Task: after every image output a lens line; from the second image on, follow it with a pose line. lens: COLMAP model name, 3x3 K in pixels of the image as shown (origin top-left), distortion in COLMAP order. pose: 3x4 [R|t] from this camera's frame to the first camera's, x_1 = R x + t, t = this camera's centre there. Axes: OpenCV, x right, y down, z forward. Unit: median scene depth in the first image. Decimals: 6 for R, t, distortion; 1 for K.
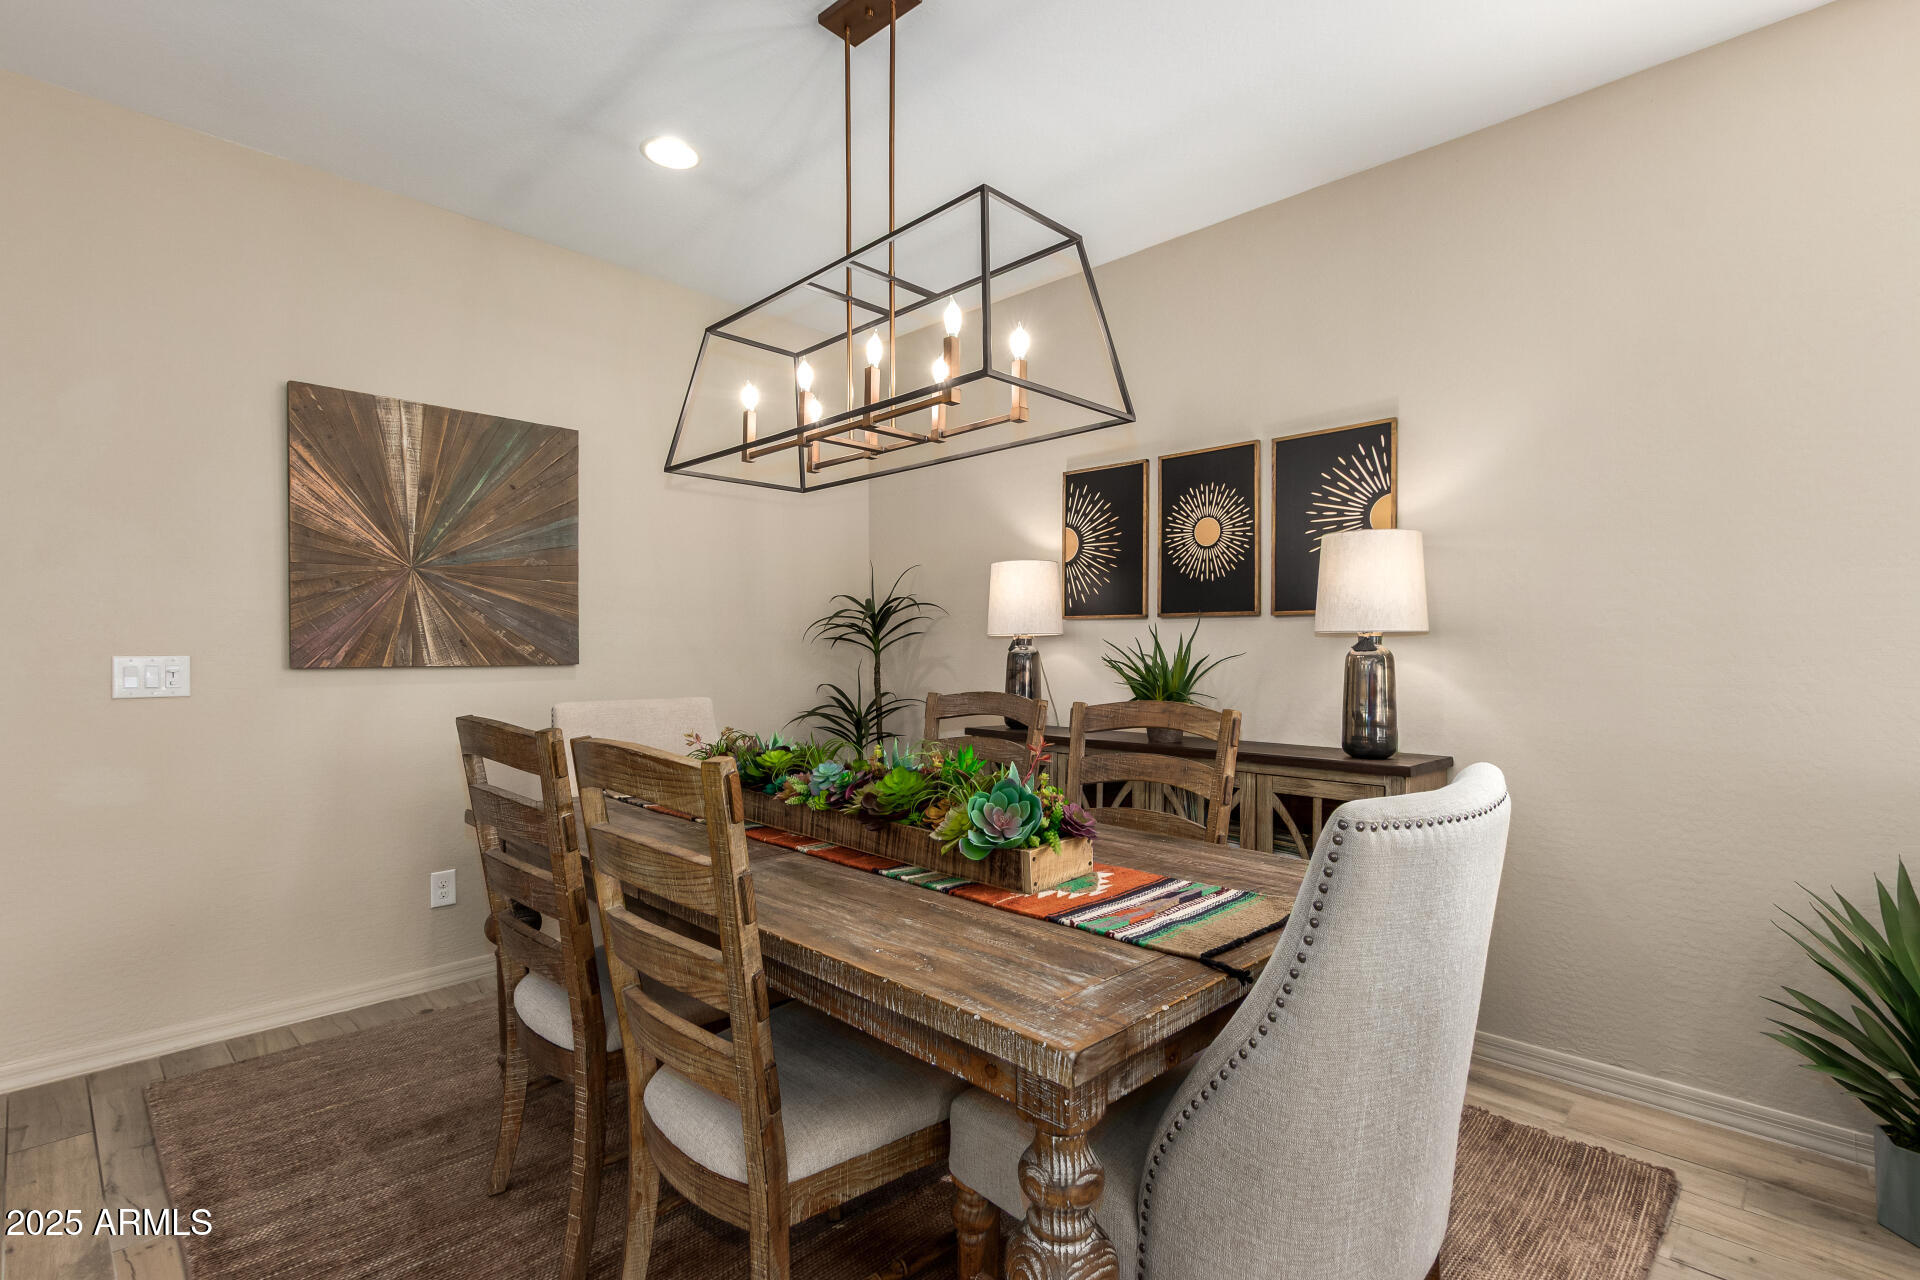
lens RADIAL K [[880.0, 0, 962.7], [0, 880.0, 660.3], [0, 0, 1]] dist [0.003047, -0.000023]
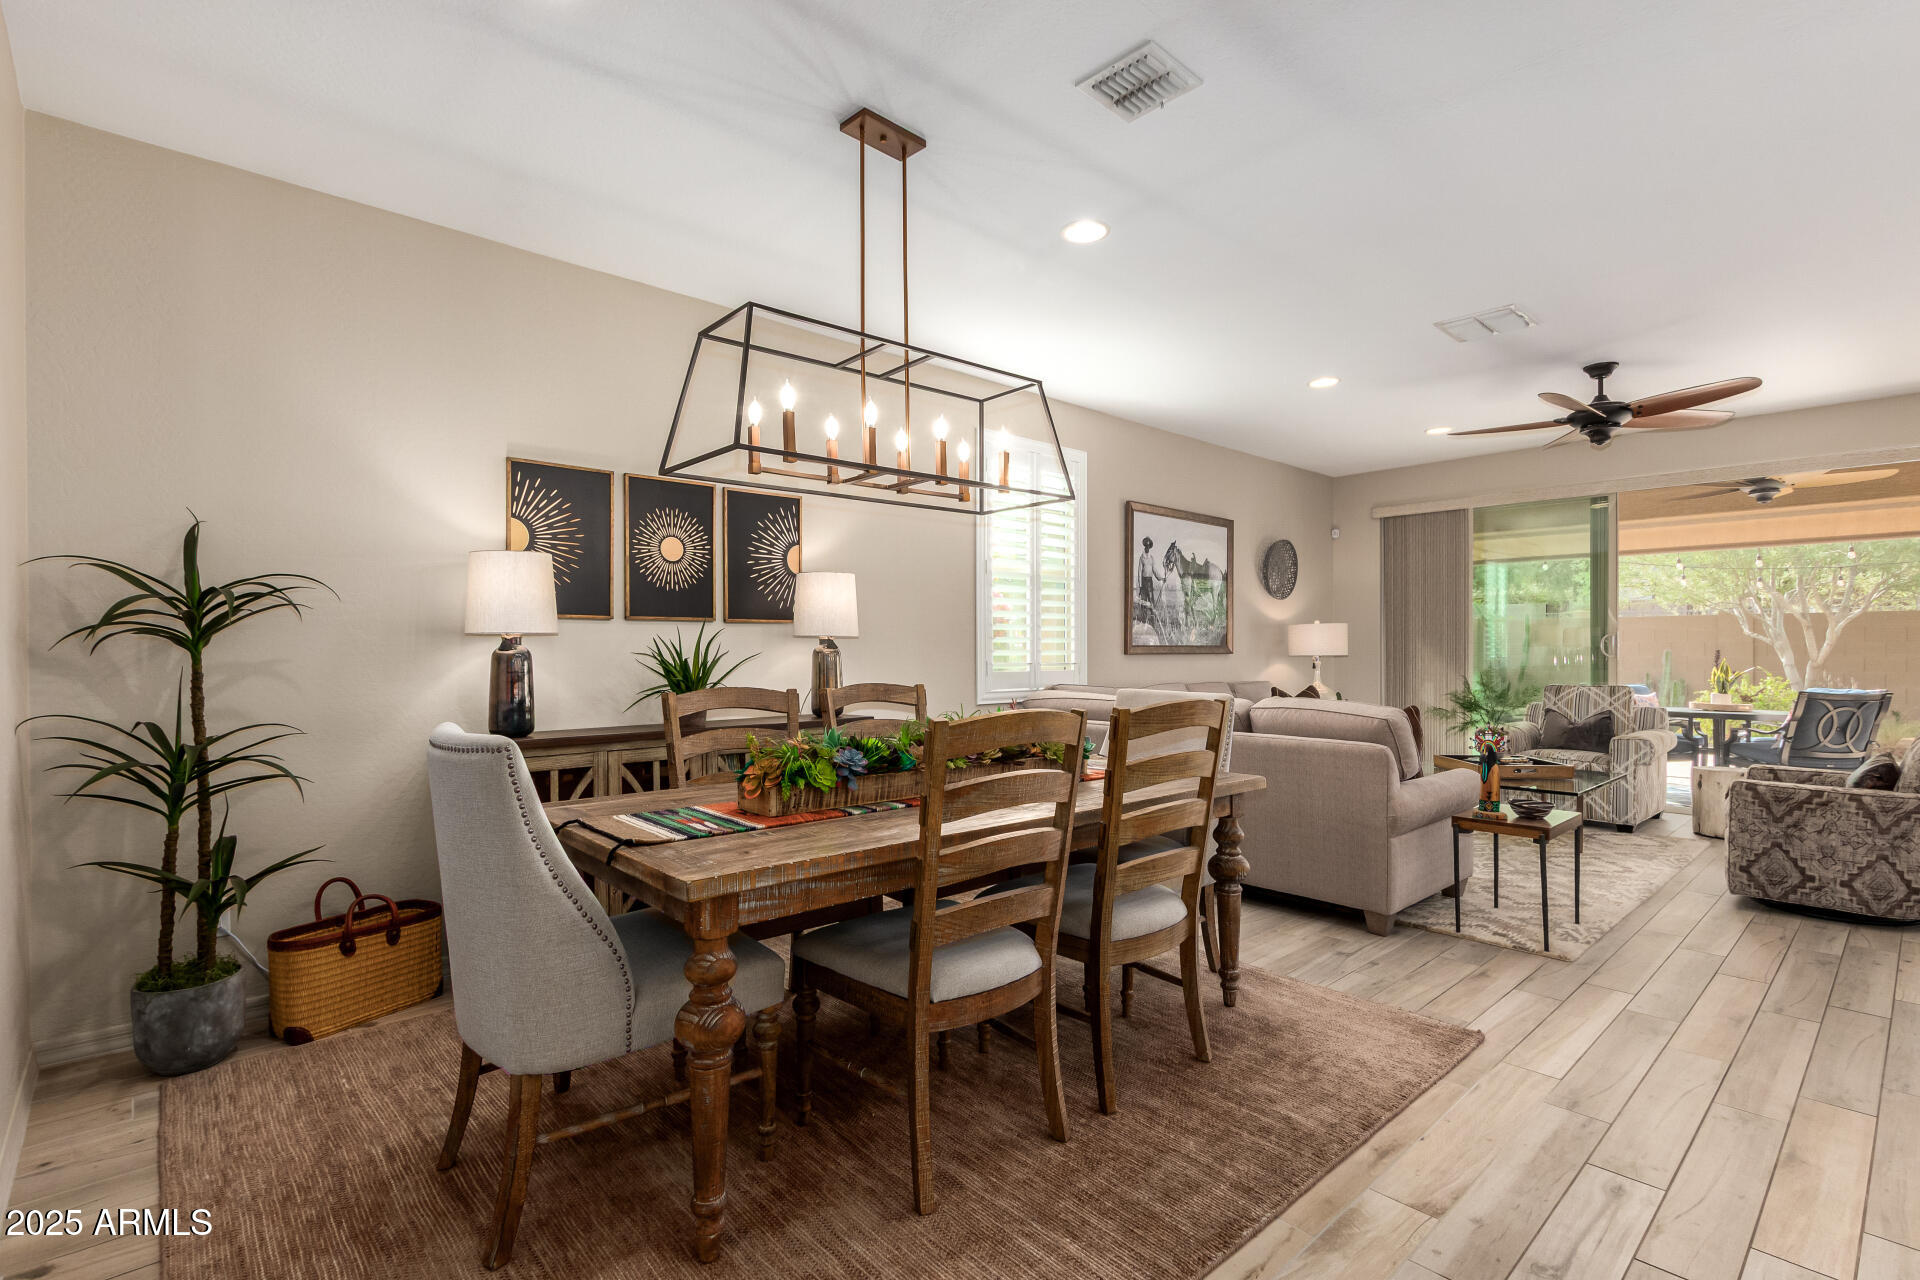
lens RADIAL K [[900.9, 0, 962.8], [0, 900.9, 649.5], [0, 0, 1]] dist [-0.000548, -0.000269]
pose [[0.066019, -0.006450, 0.997798, -0.938409], [0.016505, 0.999849, 0.005371, -0.011861], [-0.997682, 0.016114, 0.066115, 0.553866]]
